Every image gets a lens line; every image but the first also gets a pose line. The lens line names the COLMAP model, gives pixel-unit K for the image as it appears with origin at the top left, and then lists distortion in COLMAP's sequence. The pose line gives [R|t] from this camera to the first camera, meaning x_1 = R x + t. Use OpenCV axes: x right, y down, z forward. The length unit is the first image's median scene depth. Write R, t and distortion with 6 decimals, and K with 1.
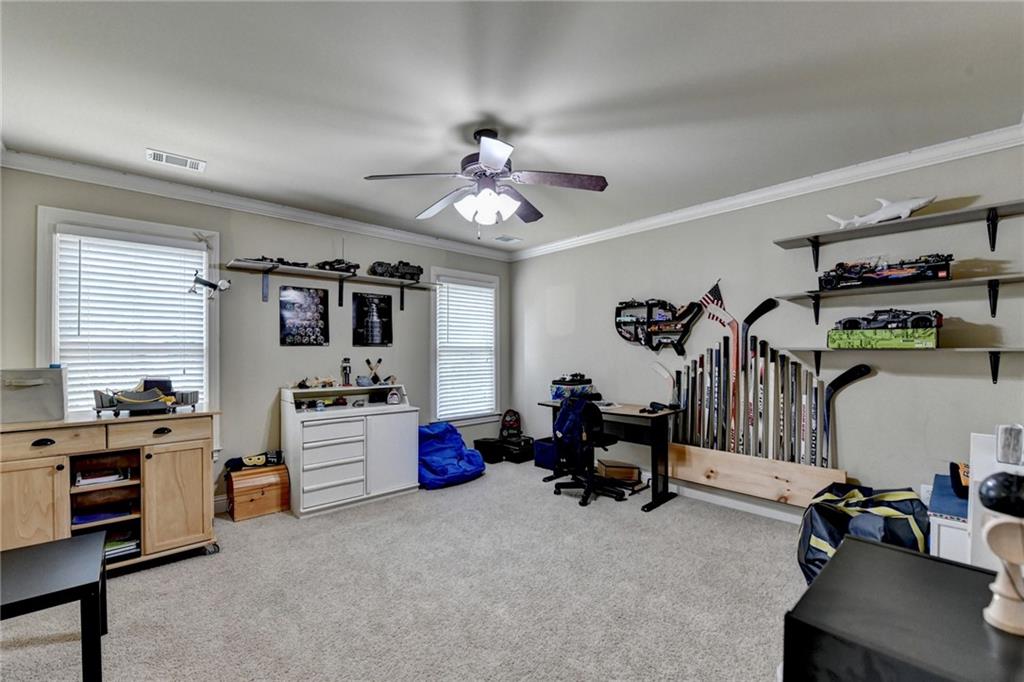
lens RADIAL K [[426.2, 0, 514.5], [0, 426.2, 358.8], [0, 0, 1]] dist [-0.012998, -0.003647]
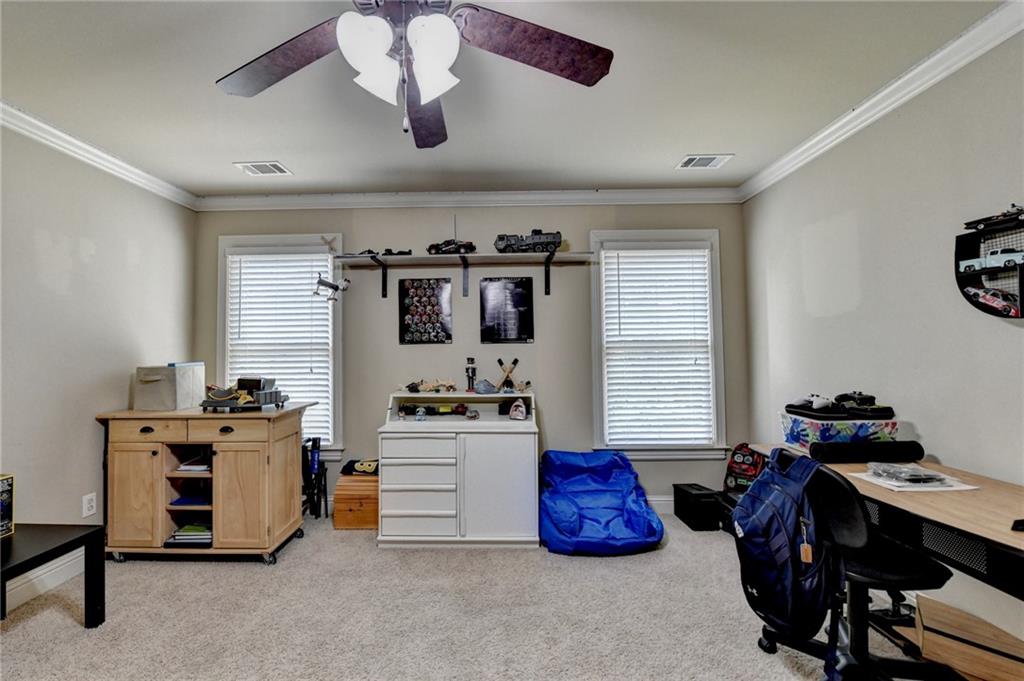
lens RADIAL K [[412.3, 0, 512.0], [0, 412.3, 340.5], [0, 0, 1]] dist [-0.001714, -0.012234]
pose [[0.713852, -0.022328, -0.699941, 0.224823], [-0.002934, 0.999387, -0.034873, -0.007407], [0.700291, 0.026948, 0.713349, 0.477768]]
